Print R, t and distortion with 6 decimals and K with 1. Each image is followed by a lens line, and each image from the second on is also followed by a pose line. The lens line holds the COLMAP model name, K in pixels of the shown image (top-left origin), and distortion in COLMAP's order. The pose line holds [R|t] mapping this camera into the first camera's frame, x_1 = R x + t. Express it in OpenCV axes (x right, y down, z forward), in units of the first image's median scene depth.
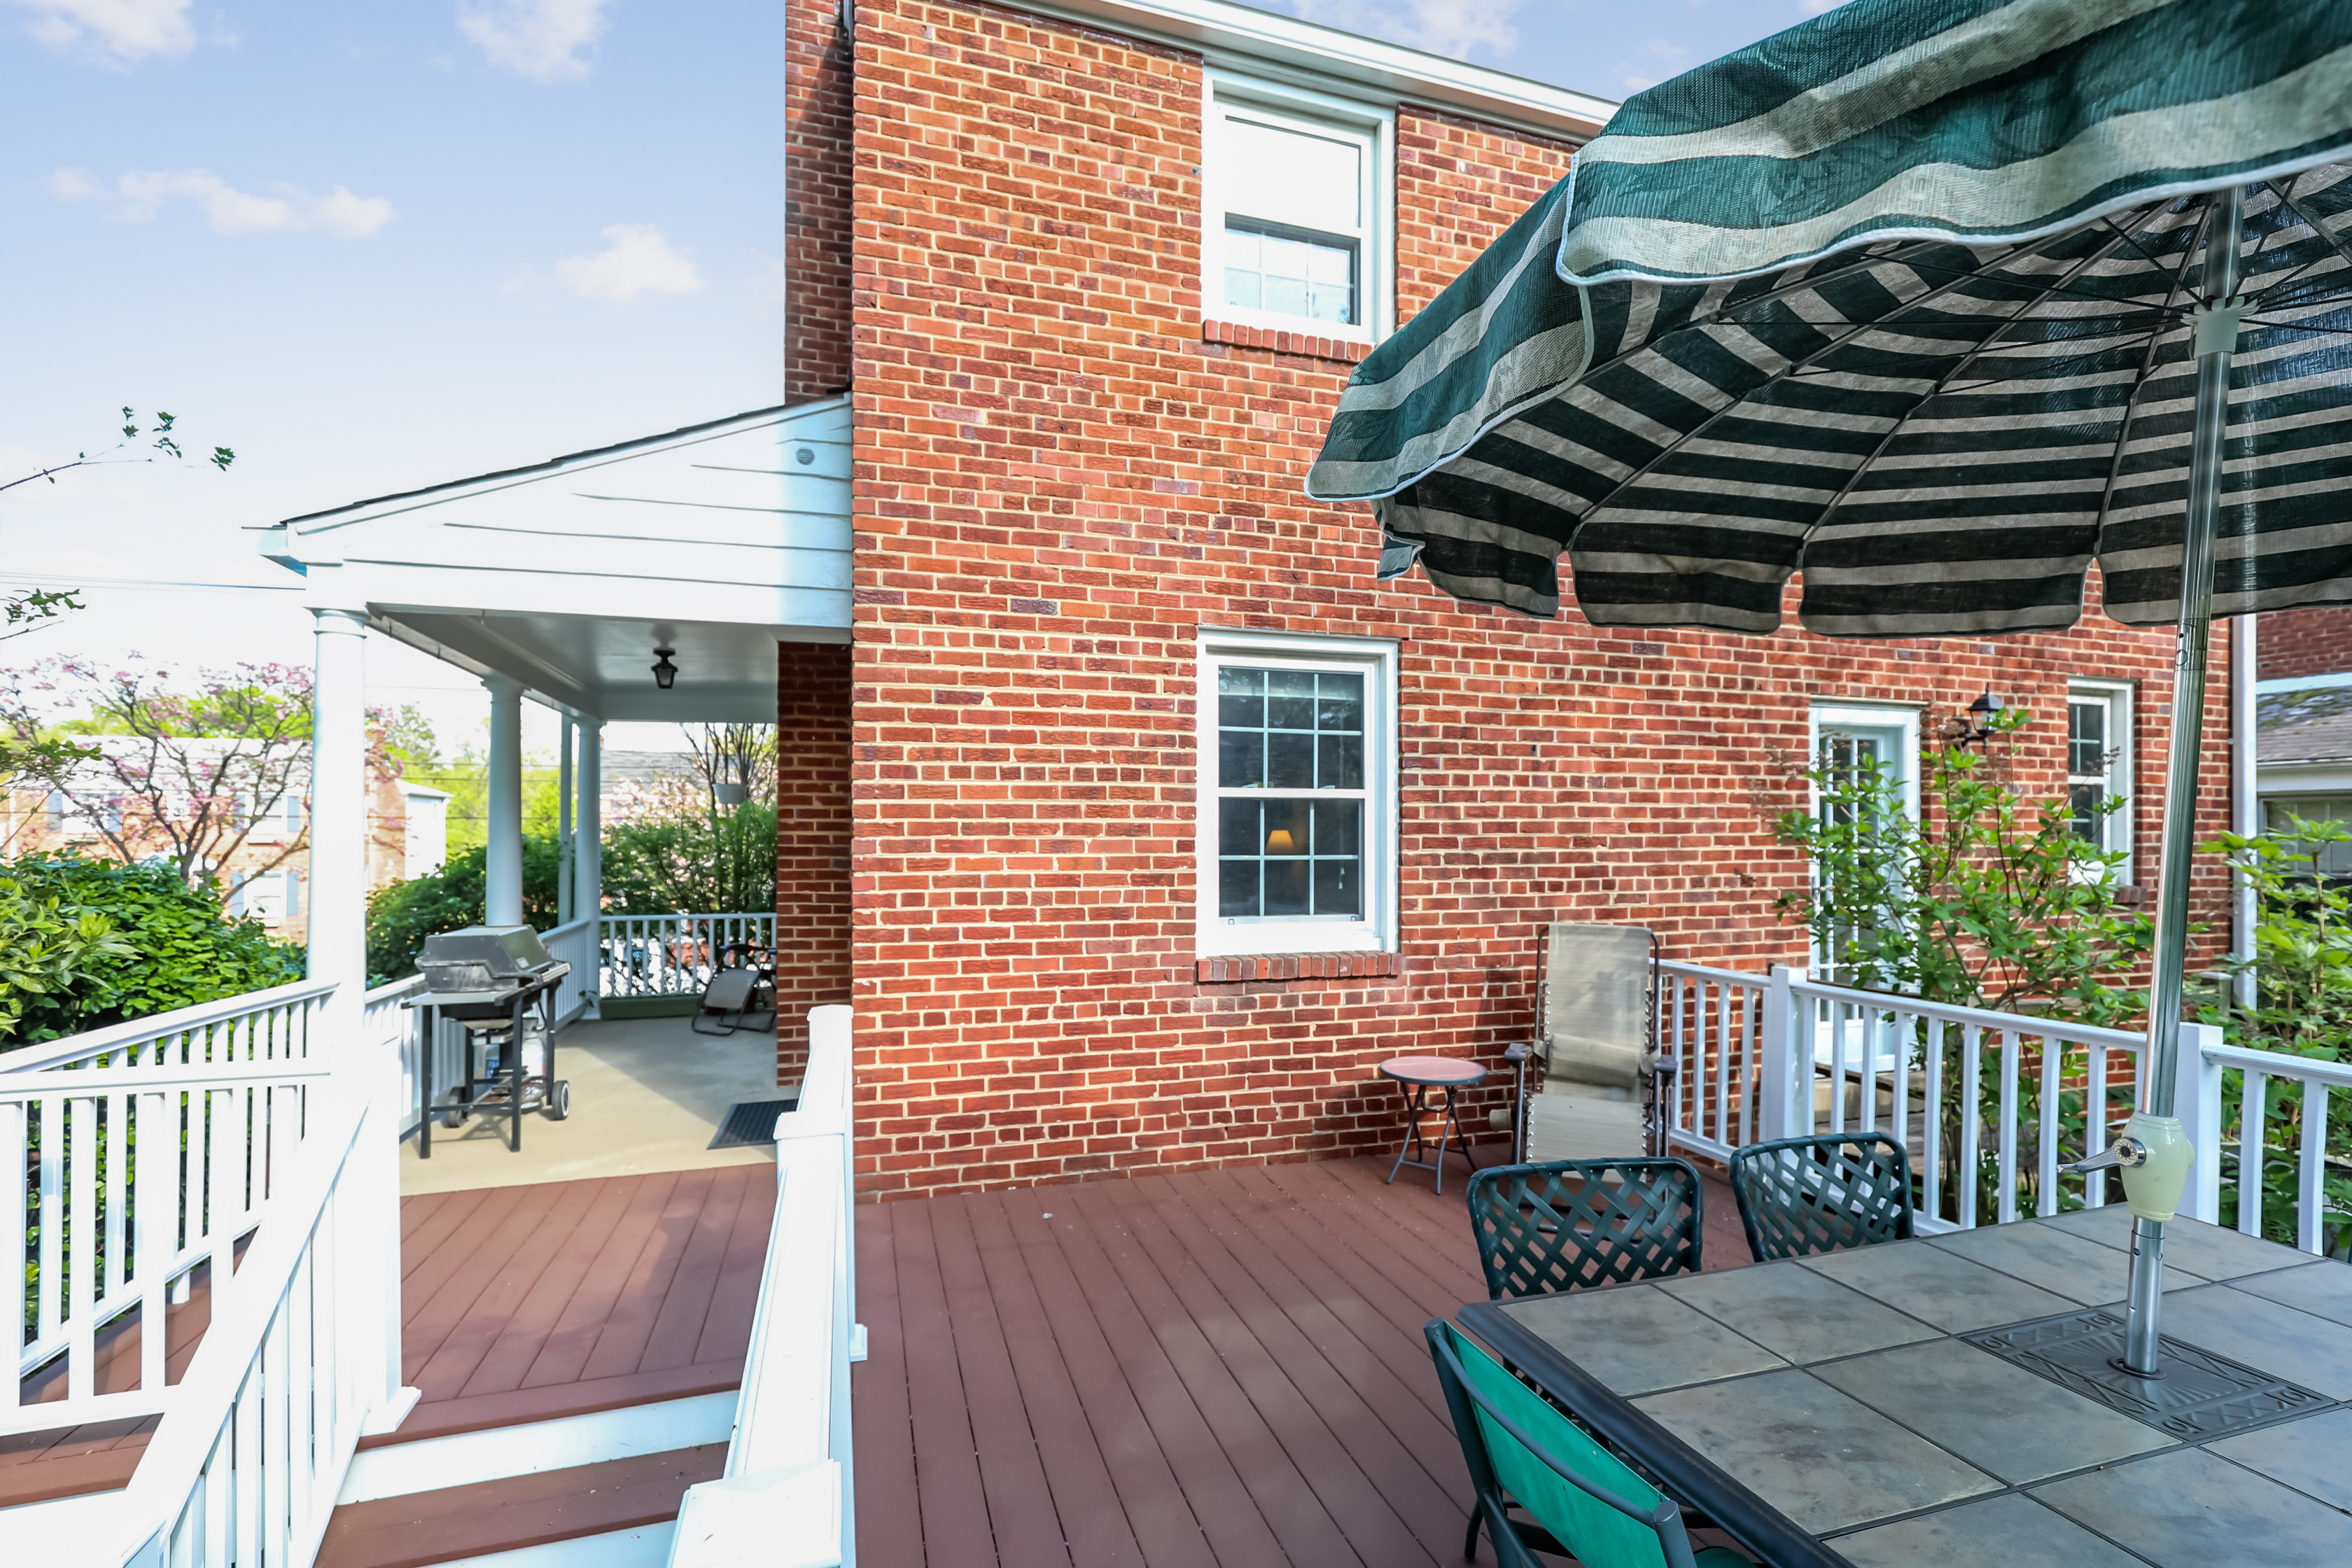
lens RADIAL K [[1093.4, 0, 1186.0], [0, 1093.4, 835.3], [0, 0, 1]] dist [0.004351, 0.003638]
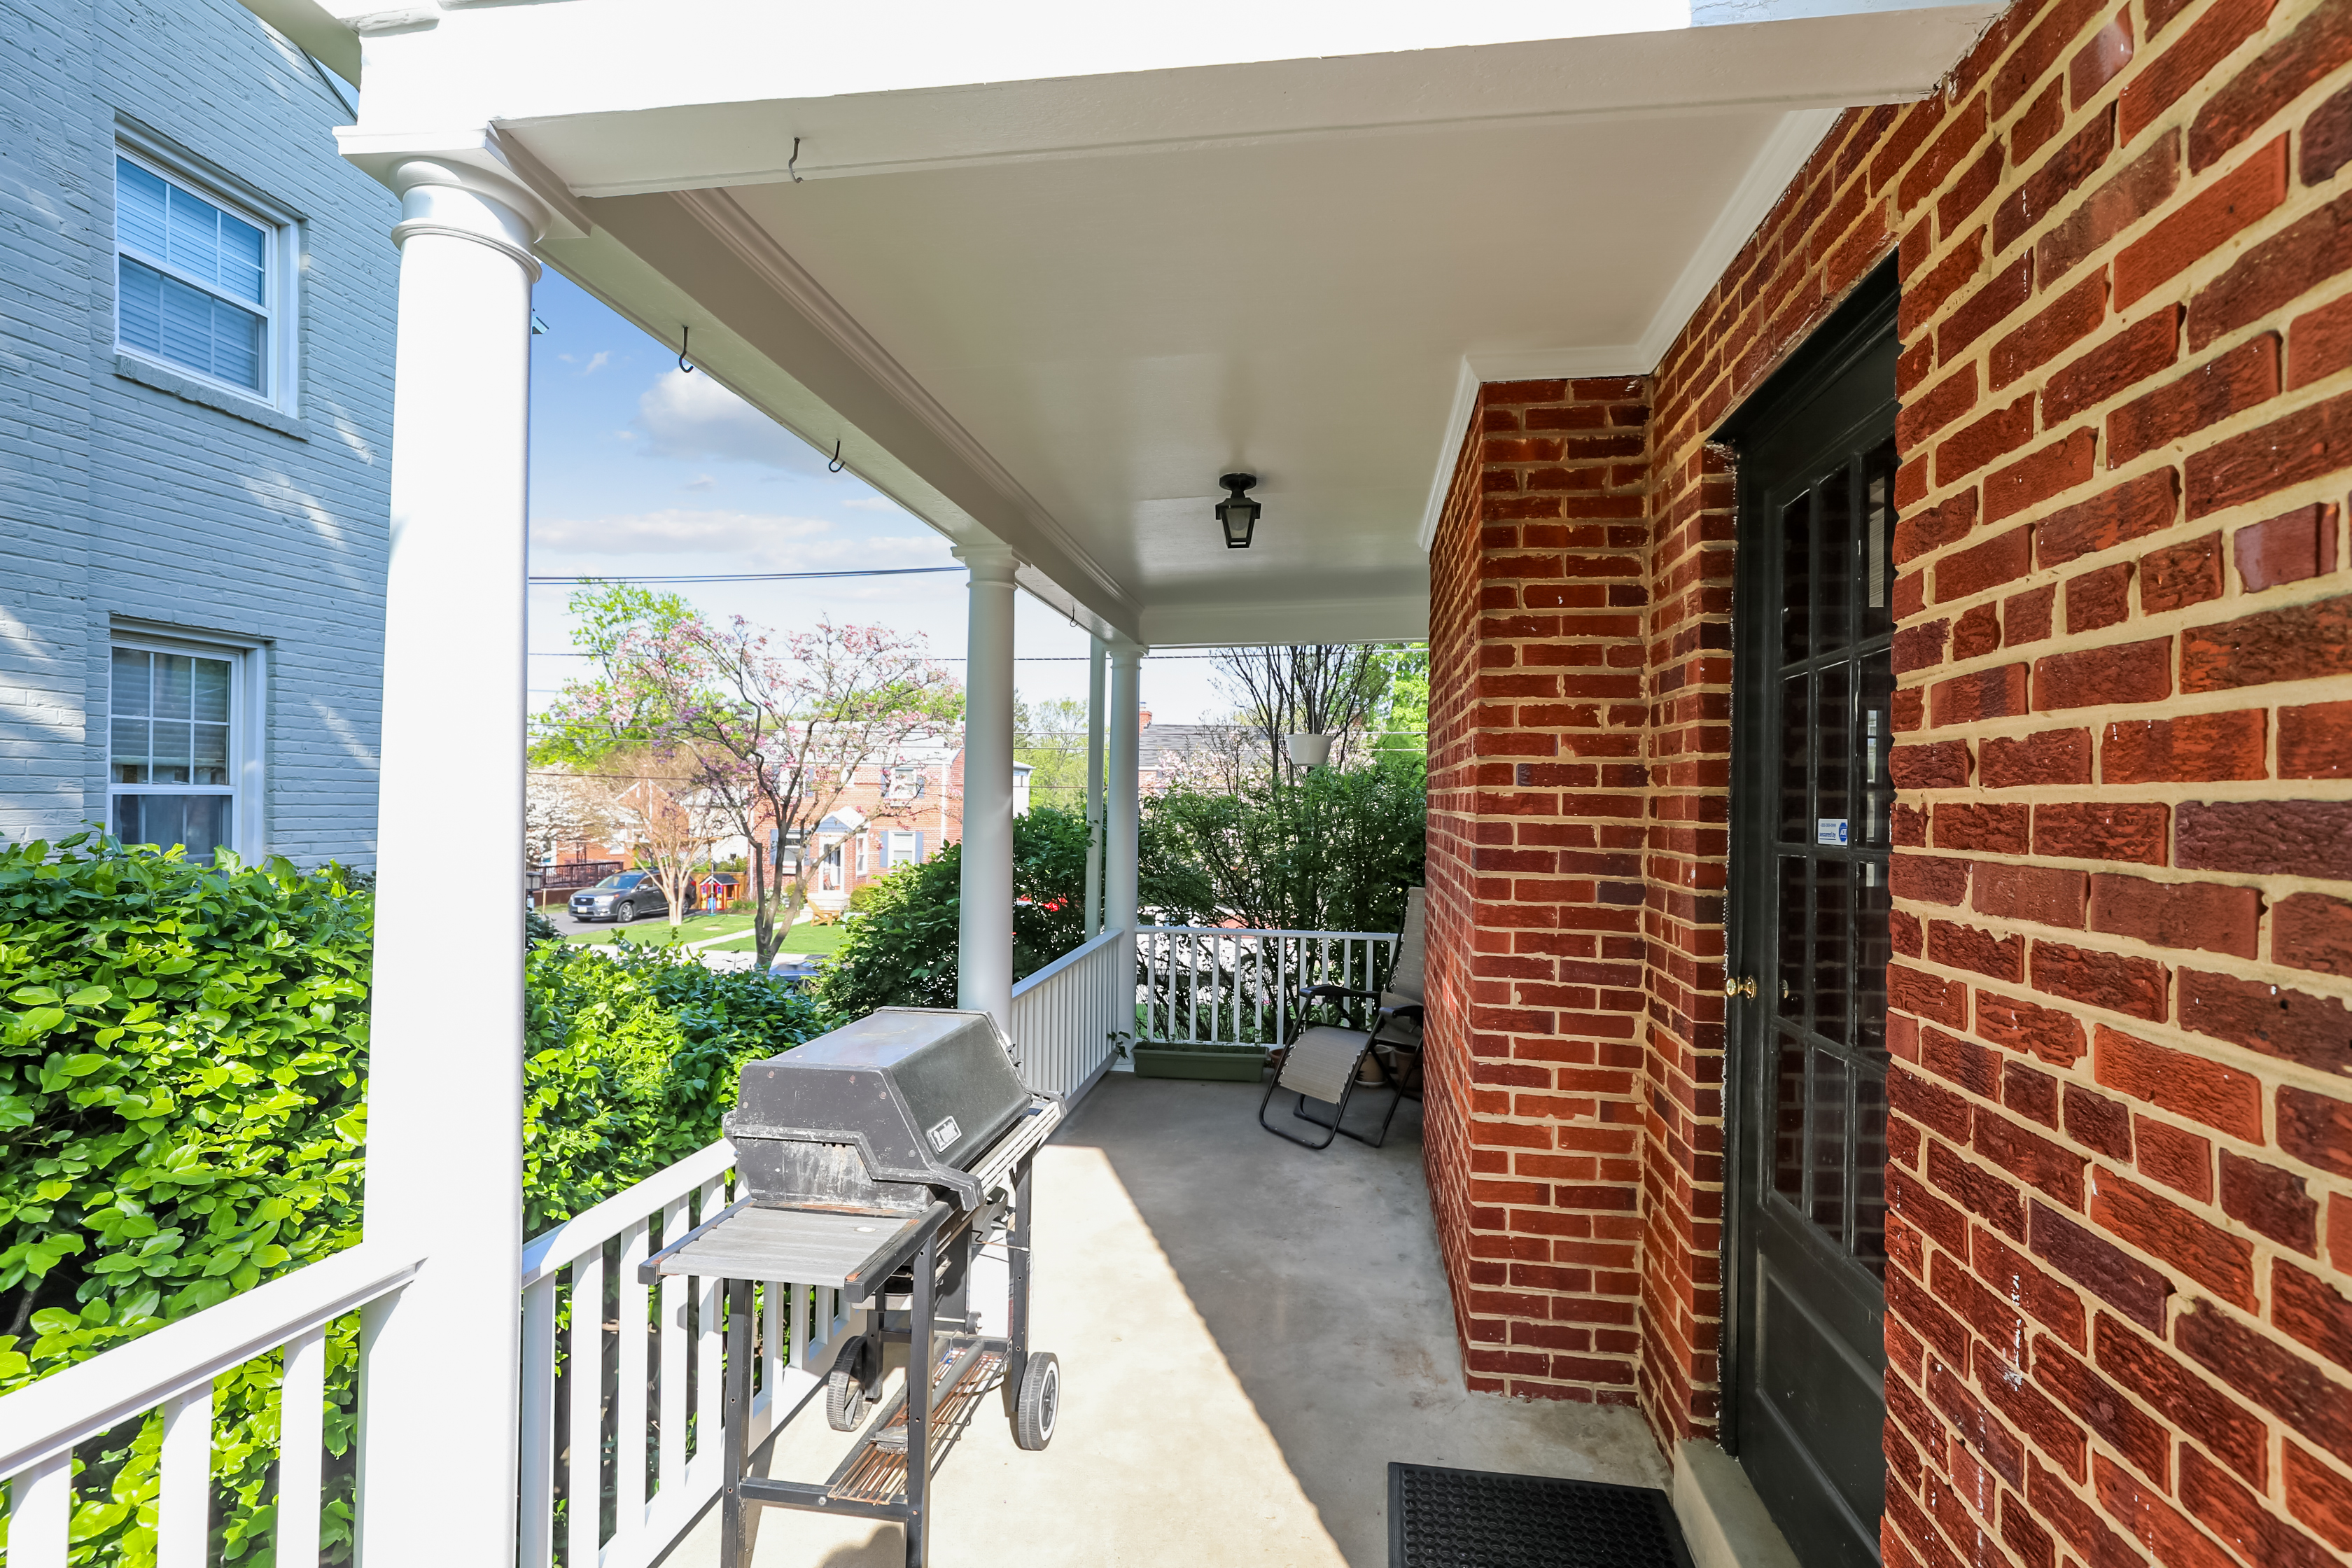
lens RADIAL K [[1093.4, 0, 1175.5], [0, 1093.4, 790.5], [0, 0, 1]] dist [0.004351, 0.003638]
pose [[0.892841, 0.005739, -0.450336, -0.236517], [-0.012316, 0.999856, -0.011675, -0.005643], [0.450204, 0.015970, 0.892783, 0.460411]]
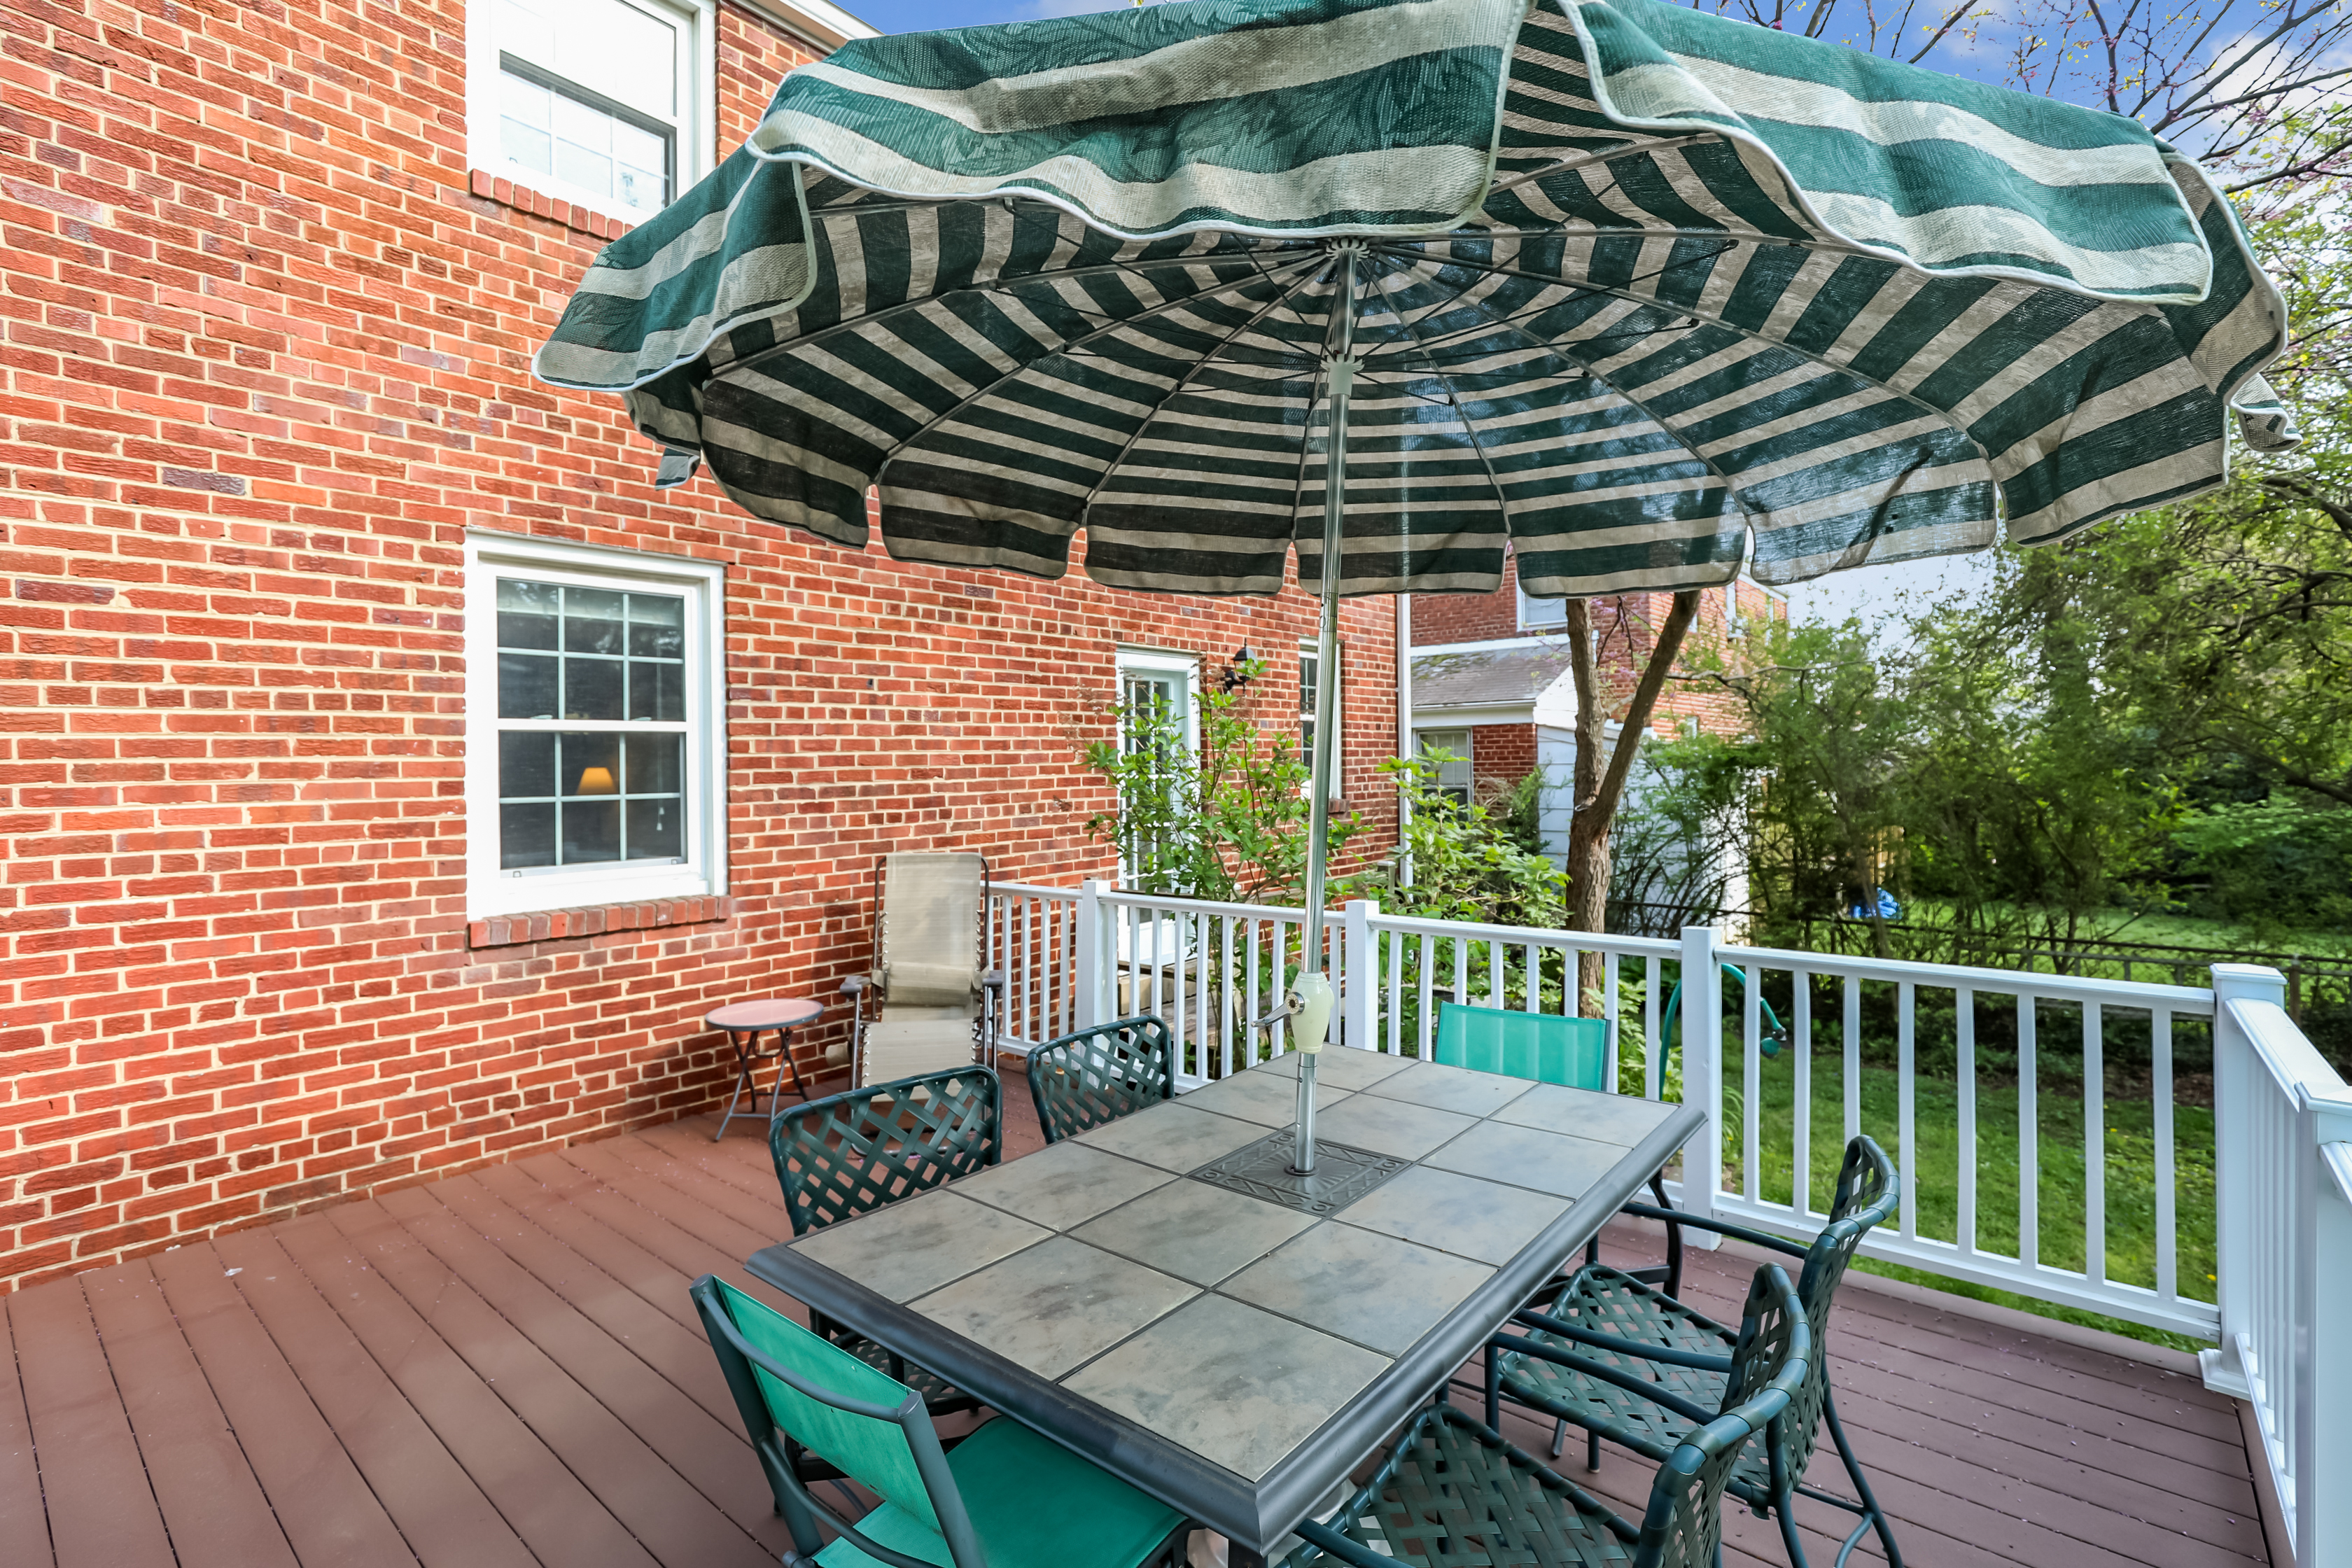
lens RADIAL K [[1093.4, 0, 1165.9], [0, 1093.4, 768.9], [0, 0, 1]] dist [0.004351, 0.003638]
pose [[0.854335, -0.019755, 0.519347, 0.032585], [0.021124, 0.999771, 0.003280, 0.003985], [-0.519293, 0.008168, 0.854557, -0.005556]]
